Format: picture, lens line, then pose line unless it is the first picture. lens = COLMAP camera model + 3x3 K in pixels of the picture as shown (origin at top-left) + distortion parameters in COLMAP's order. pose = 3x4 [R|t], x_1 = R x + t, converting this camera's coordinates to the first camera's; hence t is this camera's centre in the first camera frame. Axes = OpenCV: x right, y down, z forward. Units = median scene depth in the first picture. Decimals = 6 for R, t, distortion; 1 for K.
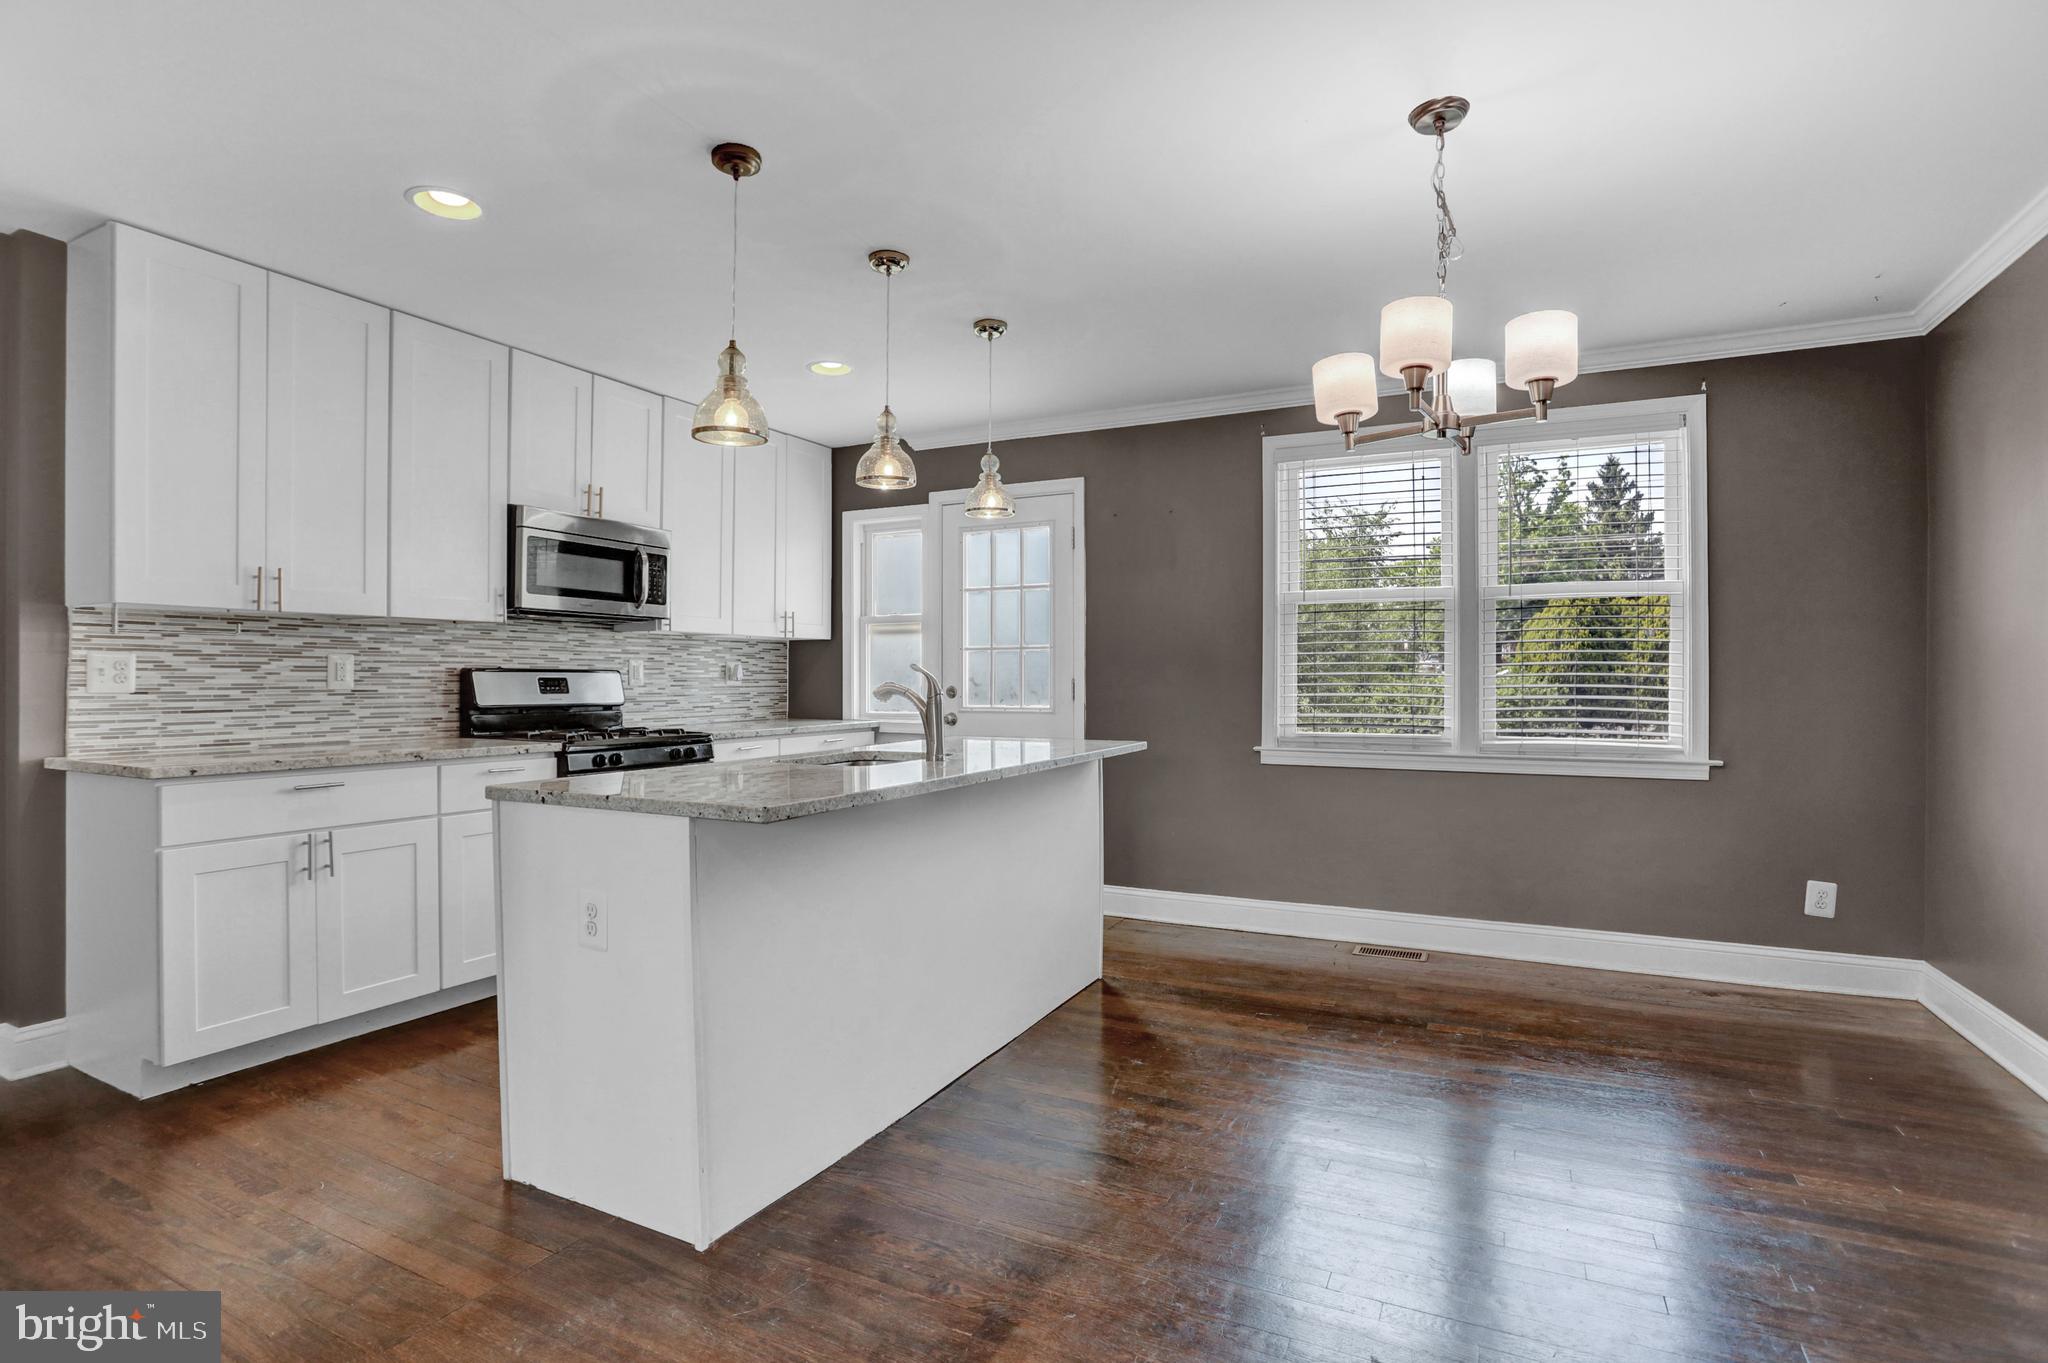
lens RADIAL K [[1005.6, 0, 1017.3], [0, 1005.6, 674.9], [0, 0, 1]] dist [-0.058072, 0.028037]
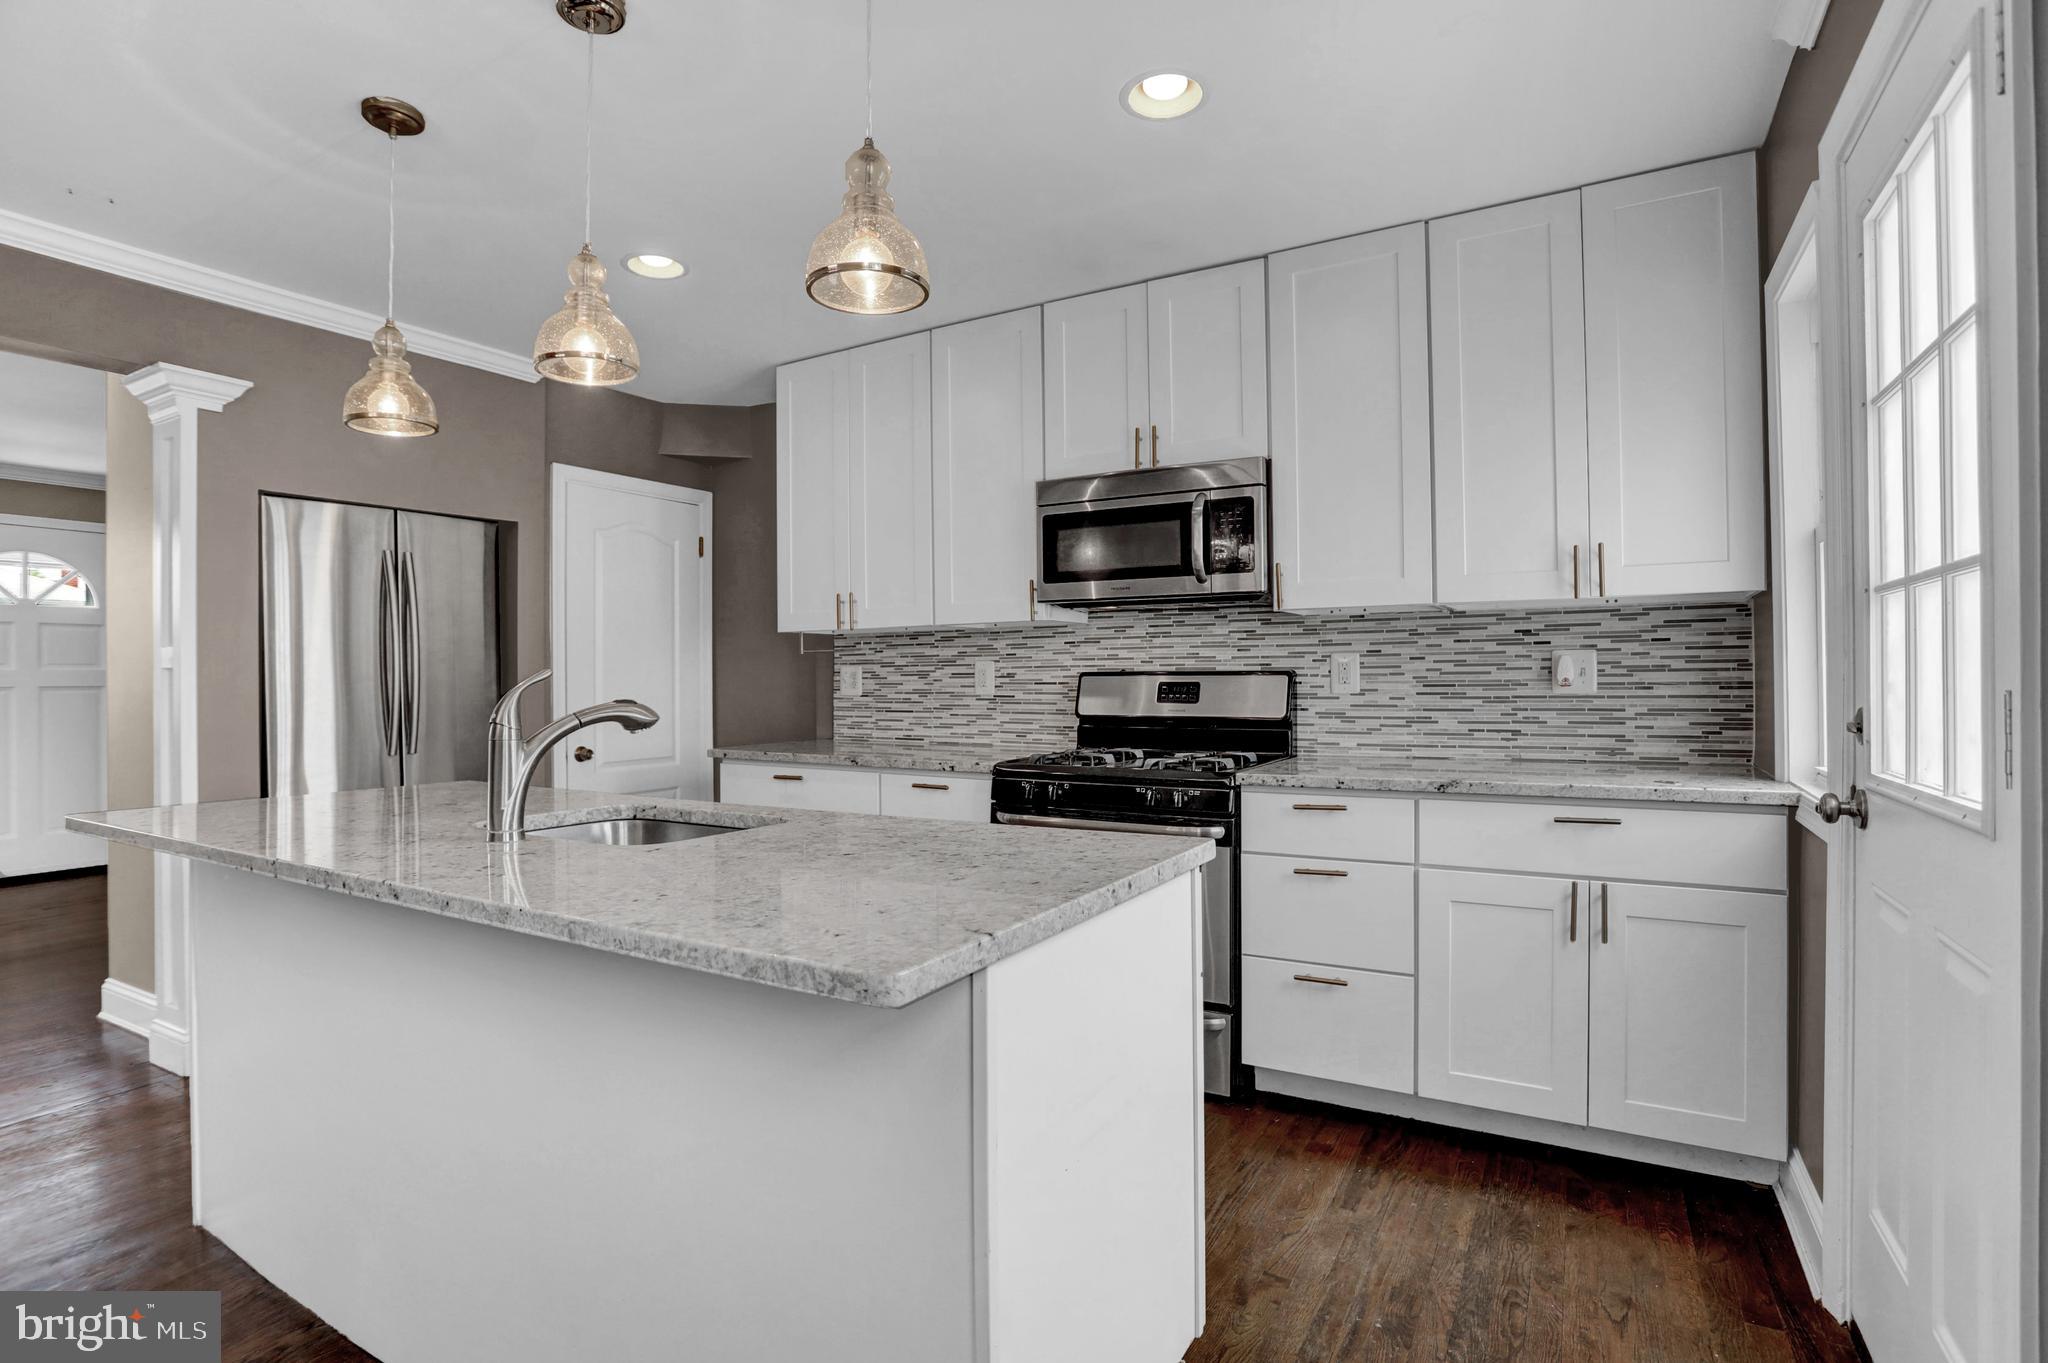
lens RADIAL K [[1005.6, 0, 1017.3], [0, 1005.6, 674.9], [0, 0, 1]] dist [-0.058072, 0.028037]
pose [[-0.049830, 0.006044, -0.998739, 0.386448], [0.017530, 0.999833, 0.005176, -0.011459], [0.998604, -0.017250, -0.049928, 1.081746]]
